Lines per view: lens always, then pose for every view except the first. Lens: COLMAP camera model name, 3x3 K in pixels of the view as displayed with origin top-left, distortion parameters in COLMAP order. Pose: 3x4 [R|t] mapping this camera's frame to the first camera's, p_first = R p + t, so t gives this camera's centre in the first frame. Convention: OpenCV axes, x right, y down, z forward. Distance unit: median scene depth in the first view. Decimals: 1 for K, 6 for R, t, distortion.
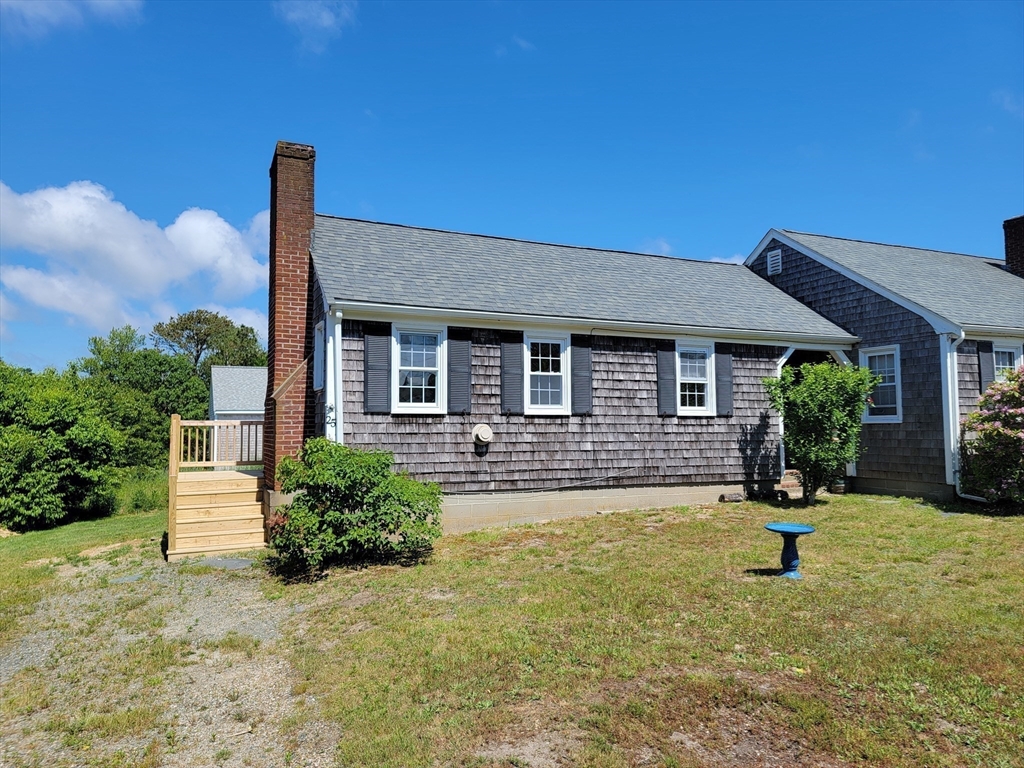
lens RADIAL K [[714.4, 0, 507.2], [0, 714.4, 372.3], [0, 0, 1]] dist [0.063099, -0.047937]
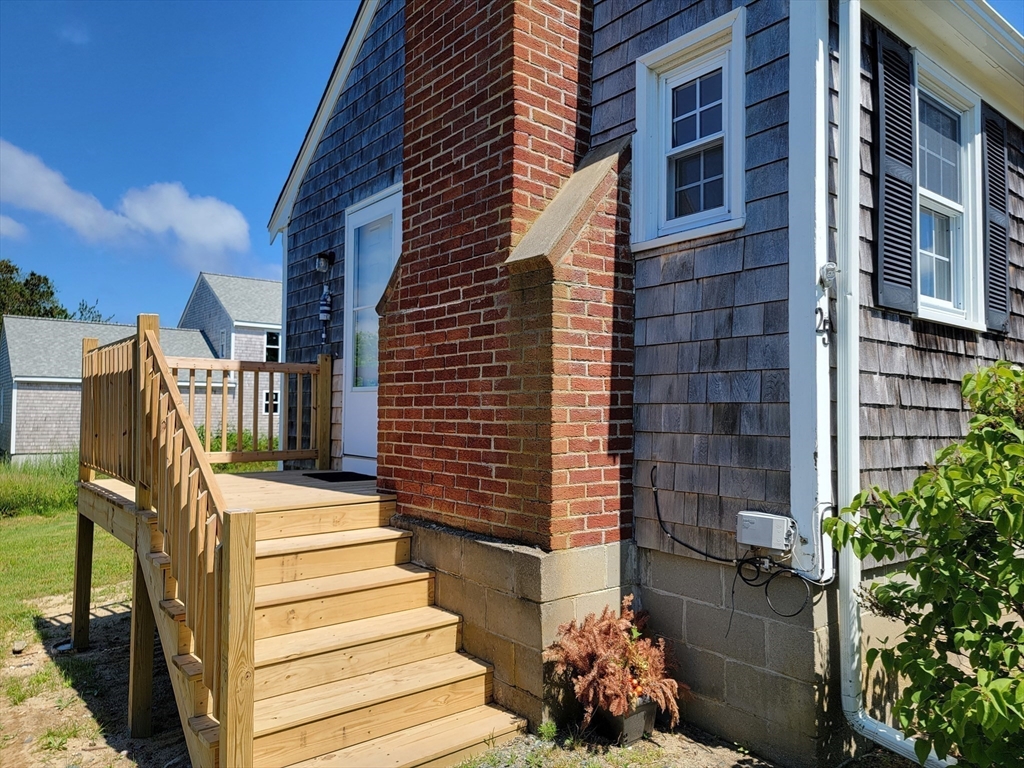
lens RADIAL K [[714.4, 0, 507.2], [0, 714.4, 372.3], [0, 0, 1]] dist [0.063099, -0.047937]
pose [[0.968089, 0.022010, 0.249637, -0.410269], [-0.027710, 0.999429, 0.019344, 0.078286], [-0.249069, -0.025644, 0.968146, 0.683718]]
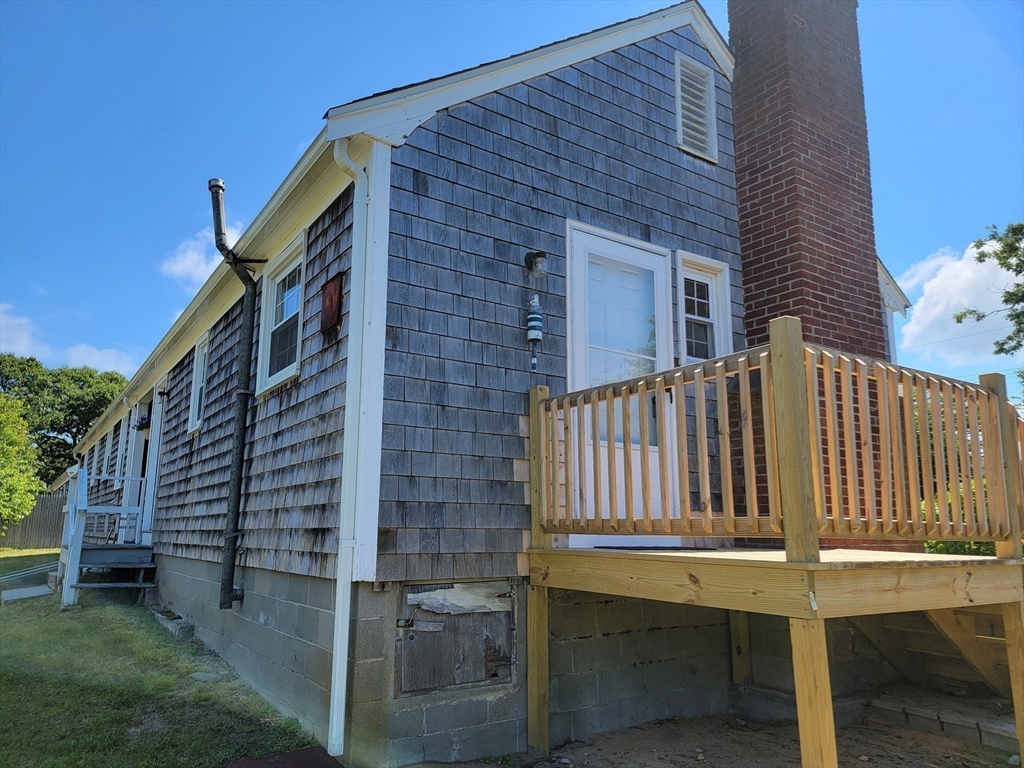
lens RADIAL K [[714.4, 0, 507.2], [0, 714.4, 372.3], [0, 0, 1]] dist [0.063099, -0.047937]
pose [[-0.171761, 0.230106, 0.957888, -0.825212], [-0.078700, 0.966025, -0.246173, 0.179054], [-0.981990, -0.117669, -0.147816, 1.400795]]
